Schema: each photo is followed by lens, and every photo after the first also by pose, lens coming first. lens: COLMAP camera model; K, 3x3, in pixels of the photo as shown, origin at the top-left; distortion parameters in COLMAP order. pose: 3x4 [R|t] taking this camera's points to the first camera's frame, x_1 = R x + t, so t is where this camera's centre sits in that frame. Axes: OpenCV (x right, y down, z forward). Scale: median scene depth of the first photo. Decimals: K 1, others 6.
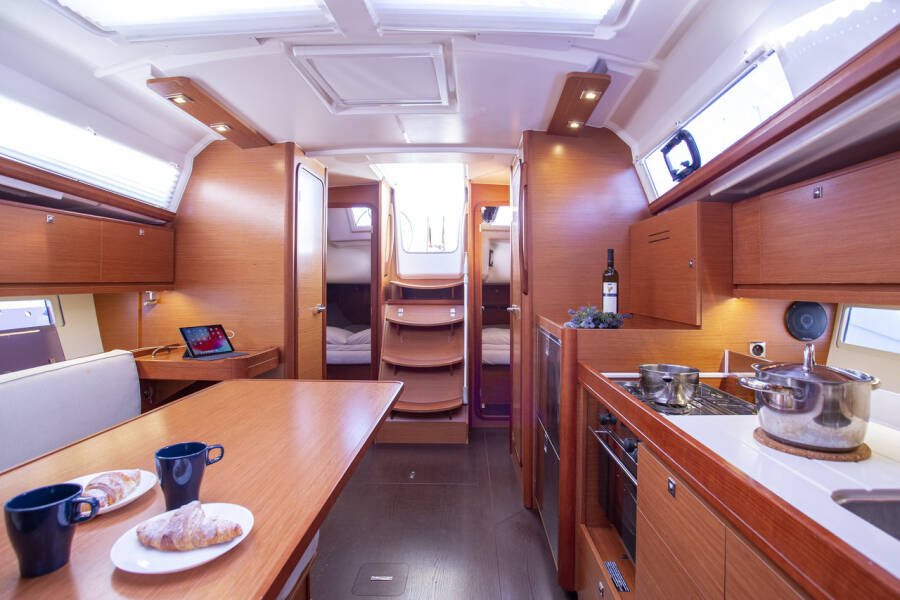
lens RADIAL K [[453.6, 0, 448.0], [0, 453.6, 274.8], [0, 0, 1]] dist [-0.000151, -0.000184]
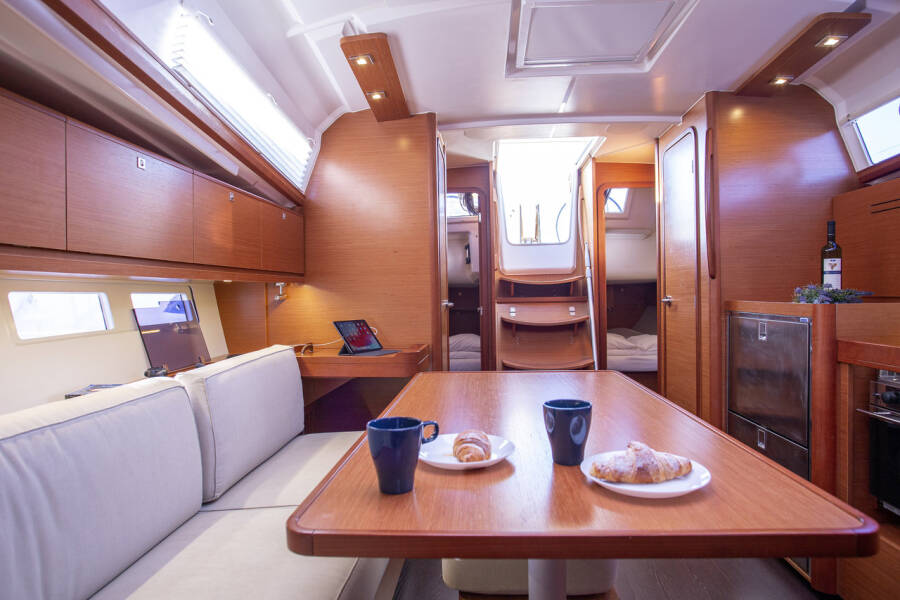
lens RADIAL K [[544.6, 0, 450.0], [0, 544.6, 300.0], [0, 0, 1]] dist [0.002529, 0.054884]
pose [[0.999813, -0.019204, -0.002311, -0.339808], [0.019252, 0.999555, 0.022789, 0.051477], [0.001872, -0.022829, 0.999738, -0.074311]]
